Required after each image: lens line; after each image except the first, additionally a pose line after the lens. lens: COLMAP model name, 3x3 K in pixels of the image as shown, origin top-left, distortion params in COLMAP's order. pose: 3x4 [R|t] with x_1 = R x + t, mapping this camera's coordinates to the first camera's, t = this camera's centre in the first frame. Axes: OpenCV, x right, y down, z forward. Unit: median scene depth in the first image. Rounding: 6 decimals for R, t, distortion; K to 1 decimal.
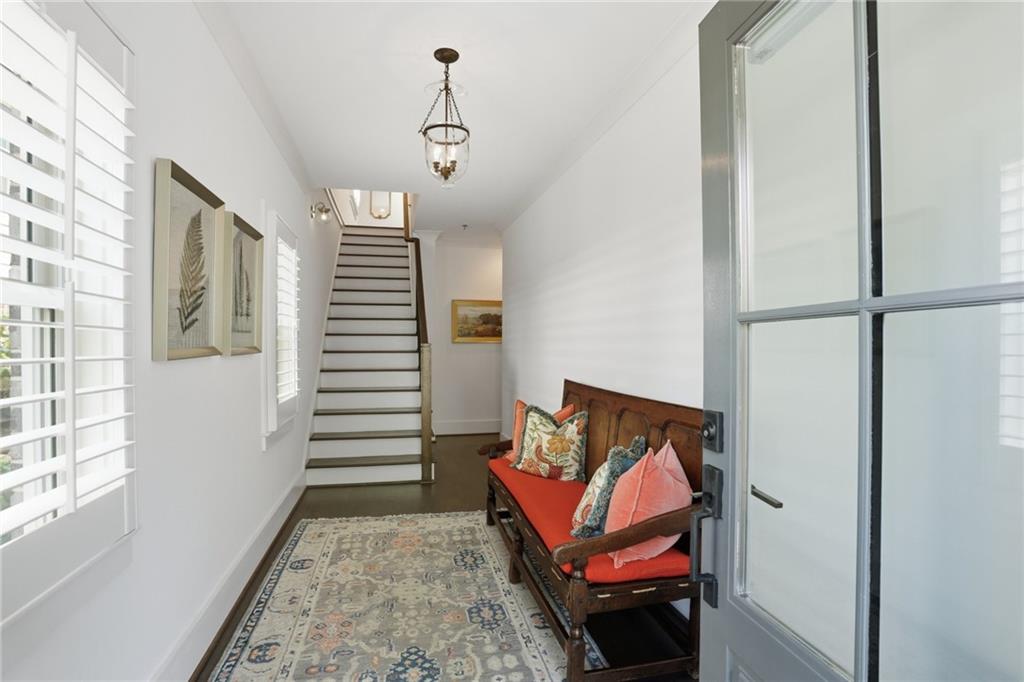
lens RADIAL K [[498.5, 0, 512.0], [0, 498.5, 341.0], [0, 0, 1]] dist [-0.074732, 0.035380]
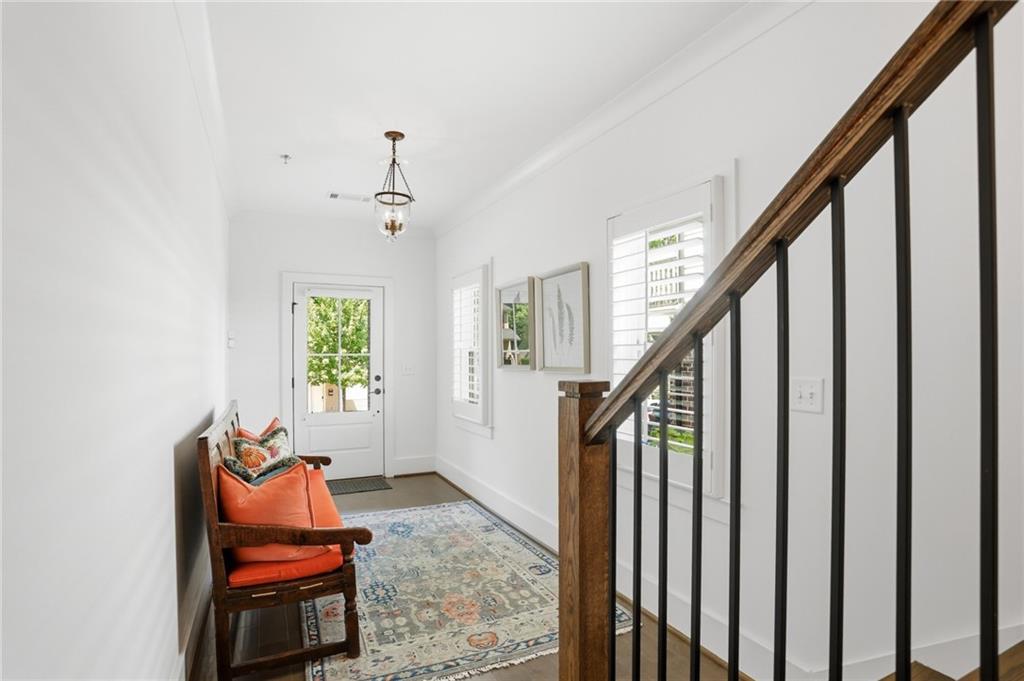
lens RADIAL K [[498.5, 0, 512.0], [0, 498.5, 340.5], [0, 0, 1]] dist [-0.074732, 0.035380]
pose [[-0.973508, 0.002929, -0.228634, -0.133940], [0.010023, 0.999504, -0.029871, -0.016966], [0.228433, -0.031372, -0.973054, 2.213887]]
